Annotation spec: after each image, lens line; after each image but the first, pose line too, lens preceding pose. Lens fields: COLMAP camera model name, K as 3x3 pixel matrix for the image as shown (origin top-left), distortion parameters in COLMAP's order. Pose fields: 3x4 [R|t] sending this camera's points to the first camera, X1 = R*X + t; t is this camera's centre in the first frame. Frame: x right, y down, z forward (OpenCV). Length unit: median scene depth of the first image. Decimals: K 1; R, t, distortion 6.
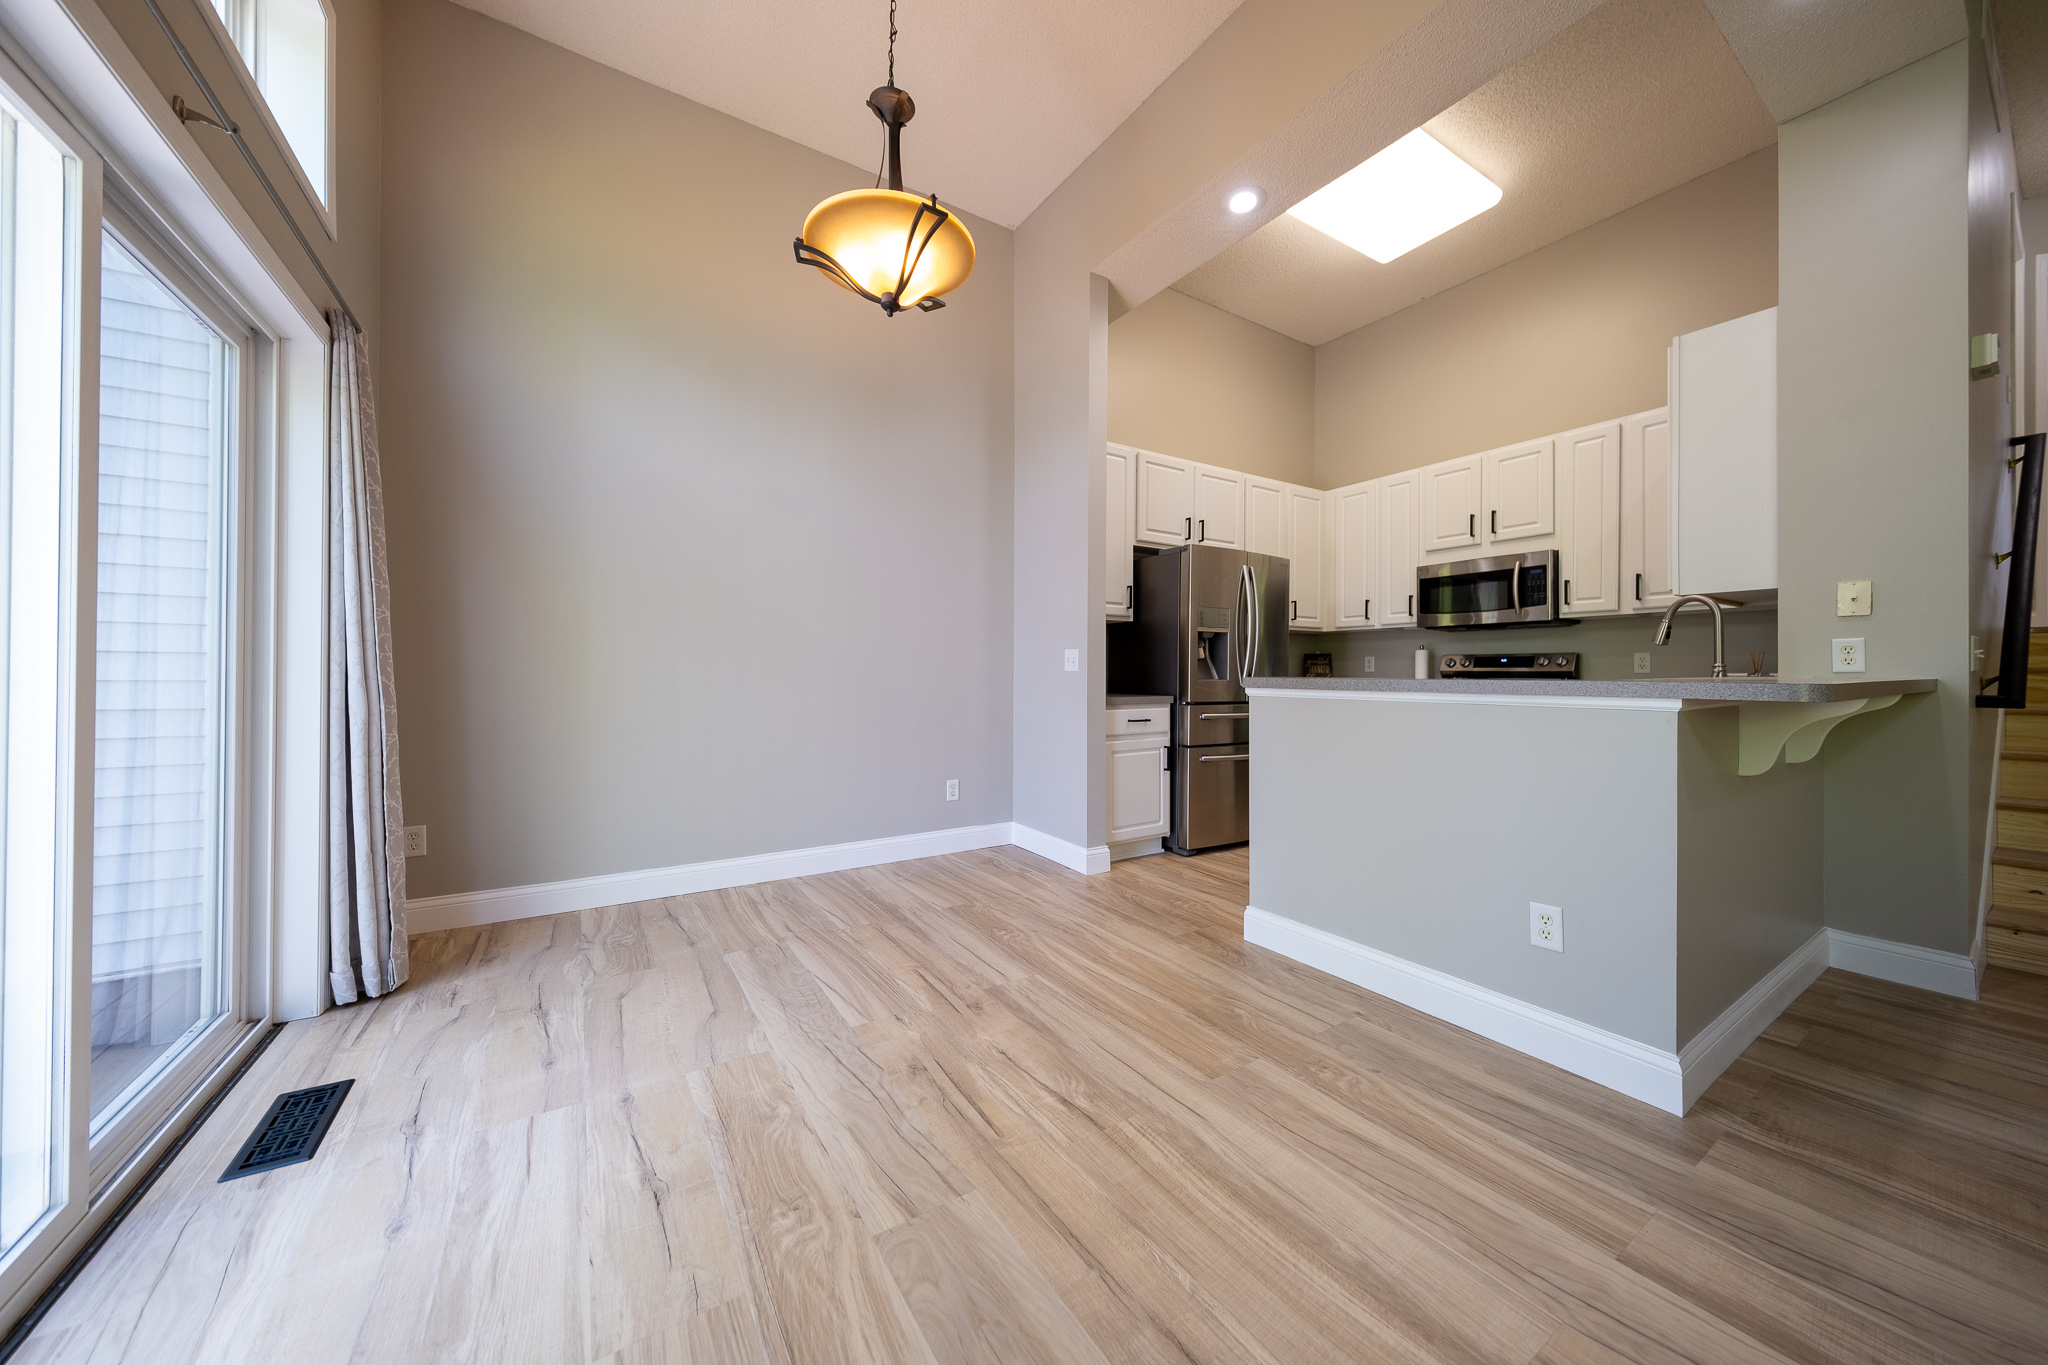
lens RADIAL K [[691.3, 0, 1026.6], [0, 691.3, 675.1], [0, 0, 1]] dist [0.017579, -0.000144]
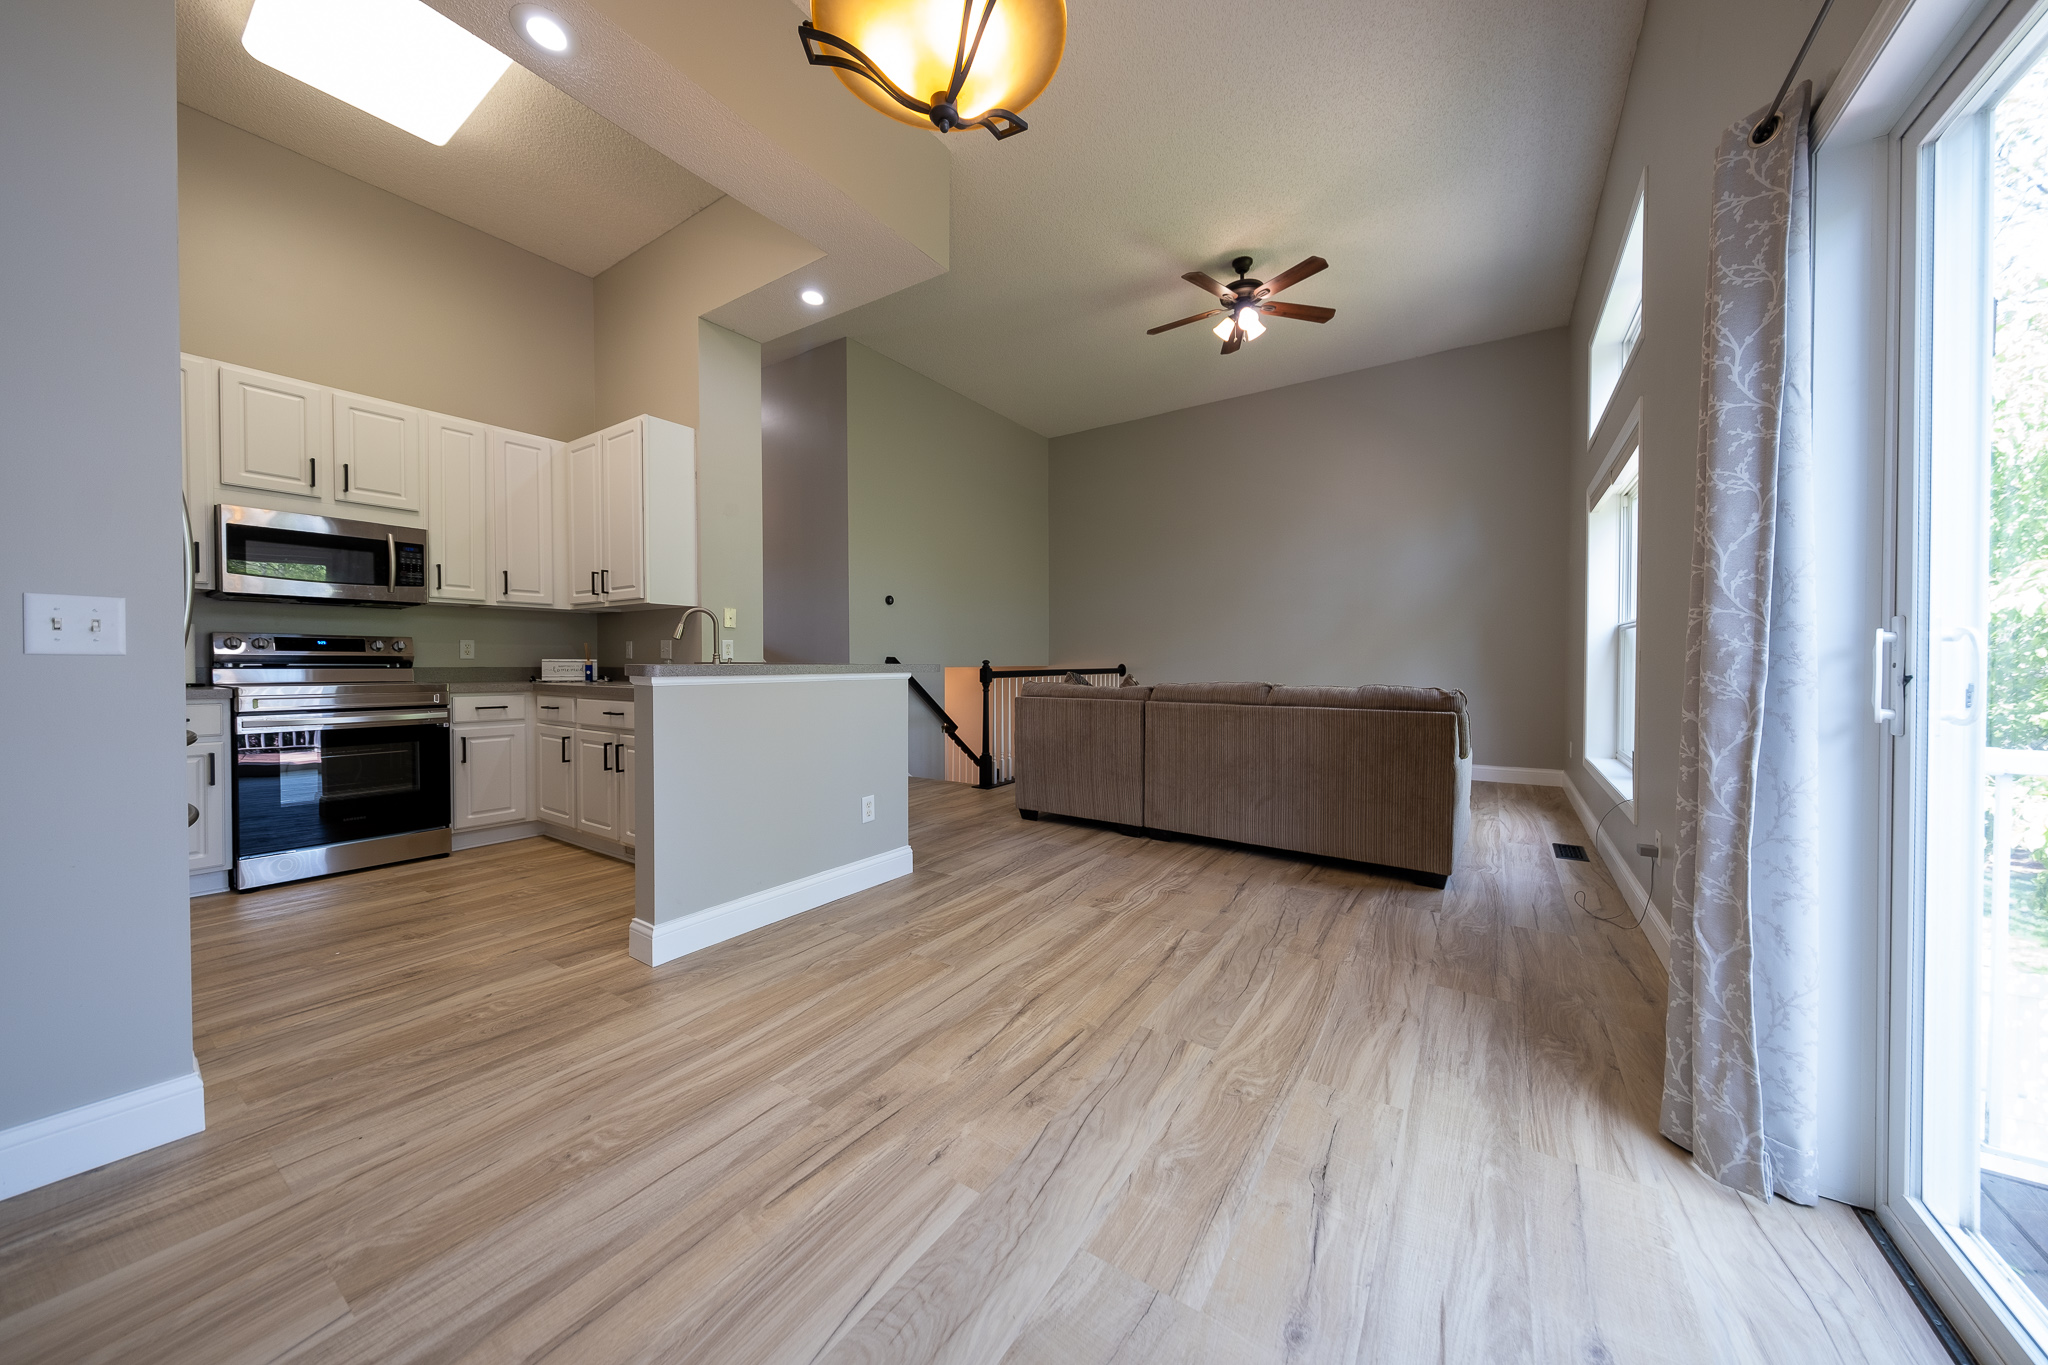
lens RADIAL K [[691.7, 0, 1010.4], [0, 691.7, 670.4], [0, 0, 1]] dist [0.009441, -0.000156]
pose [[-0.379816, -0.015027, 0.924940, -0.715655], [0.000461, 0.999865, 0.016433, -0.002884], [-0.925062, 0.006668, -0.379758, 1.006475]]
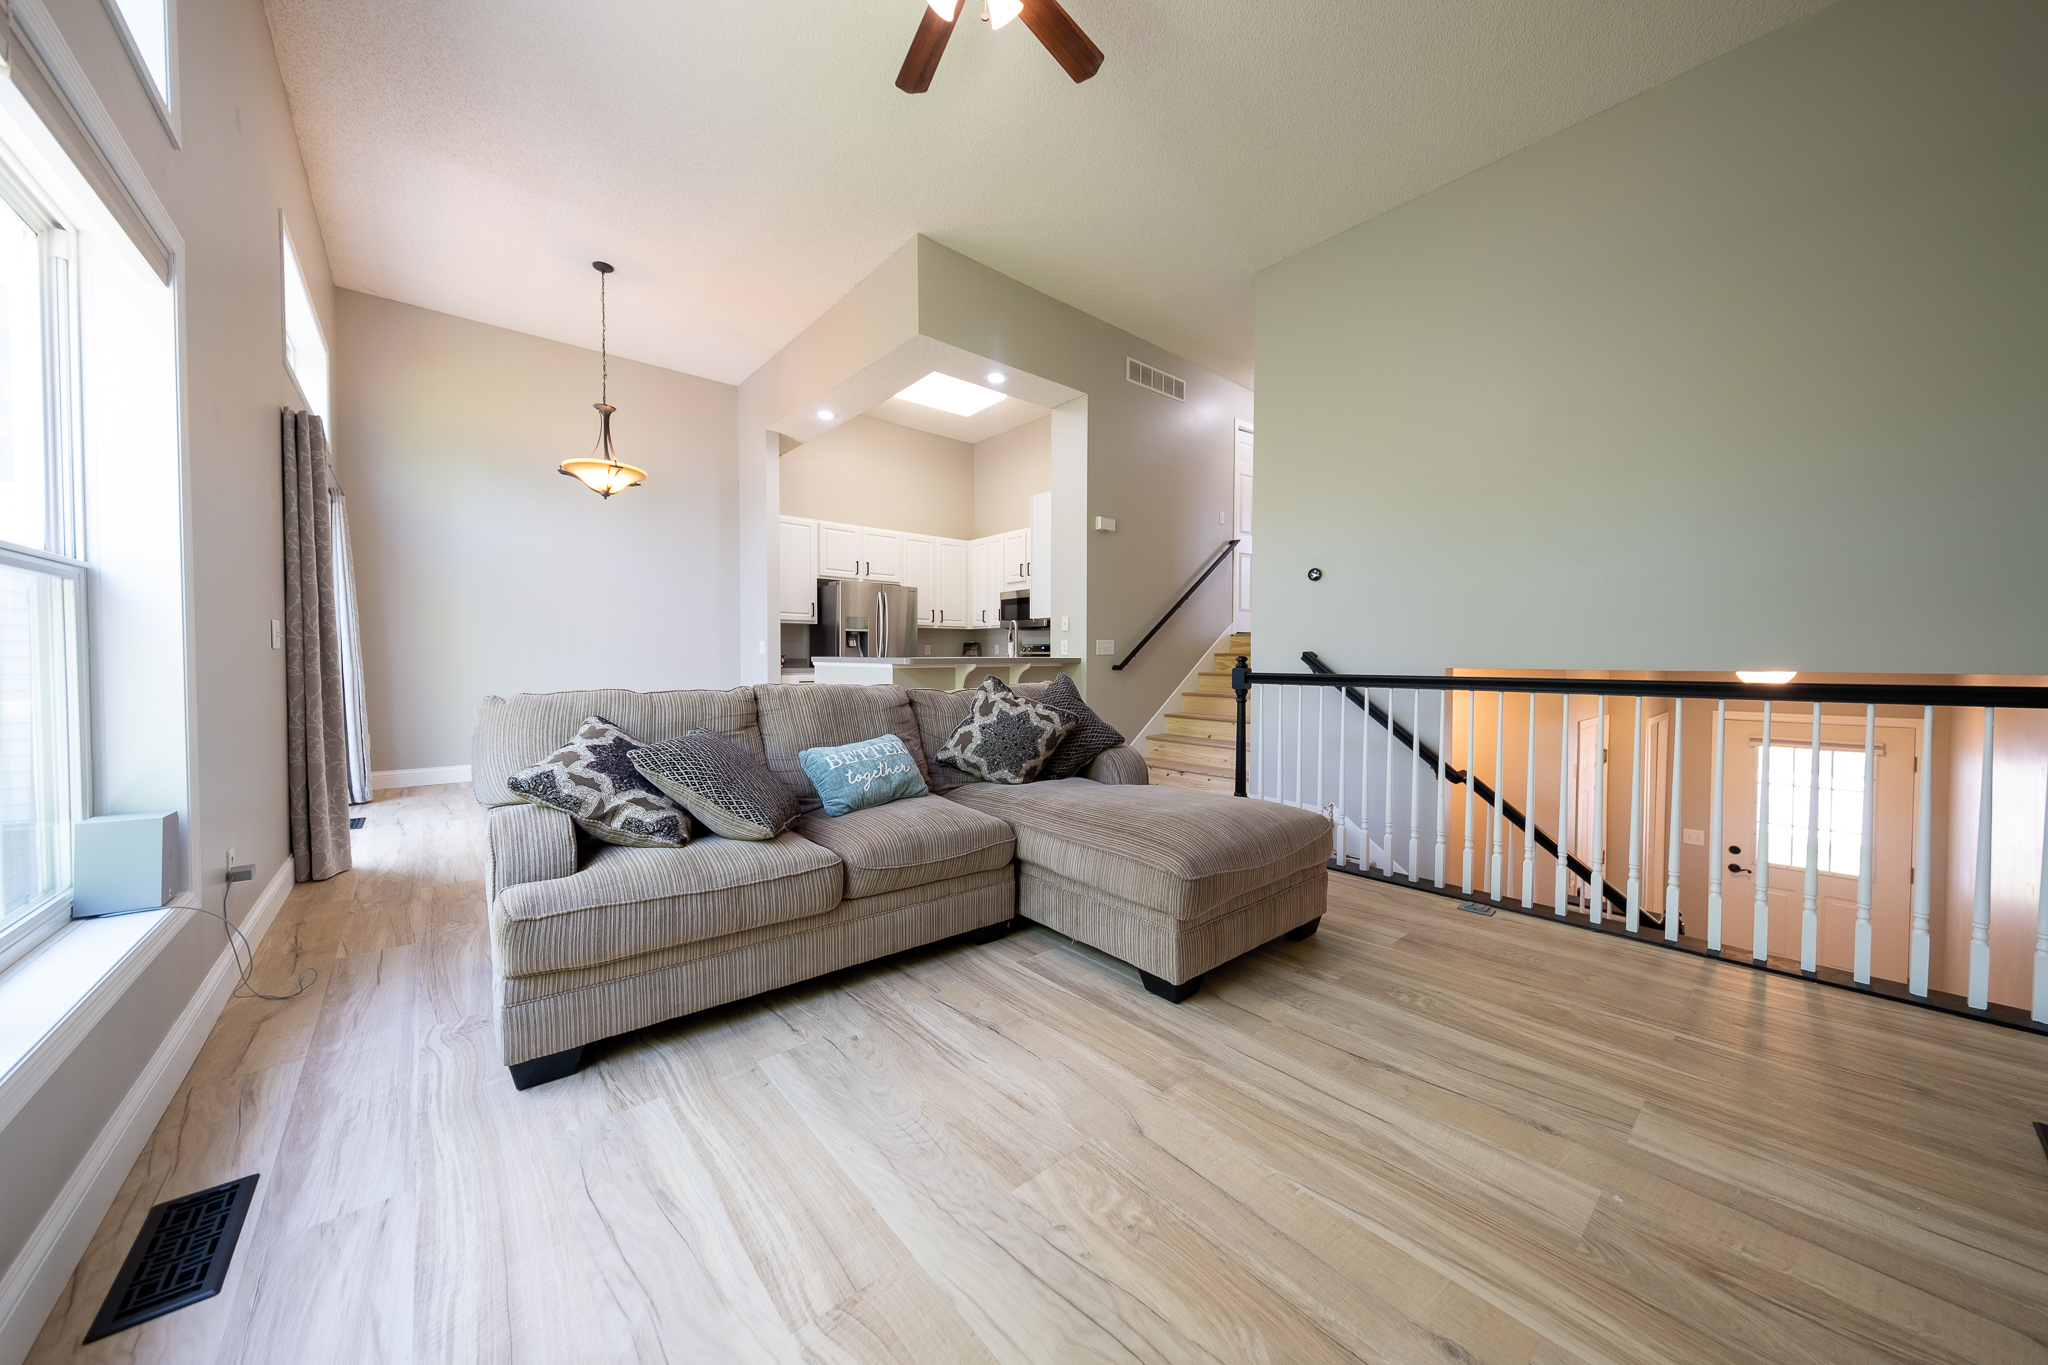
lens RADIAL K [[659.2, 0, 1024.0], [0, 659.2, 682.5], [0, 0, 1]] dist [-0.008430, -0.000042]
pose [[0.986919, -0.003707, 0.161174, 0.669152], [-0.002262, 0.999319, 0.036835, 0.007328], [-0.161200, -0.036718, 0.986238, -1.132075]]
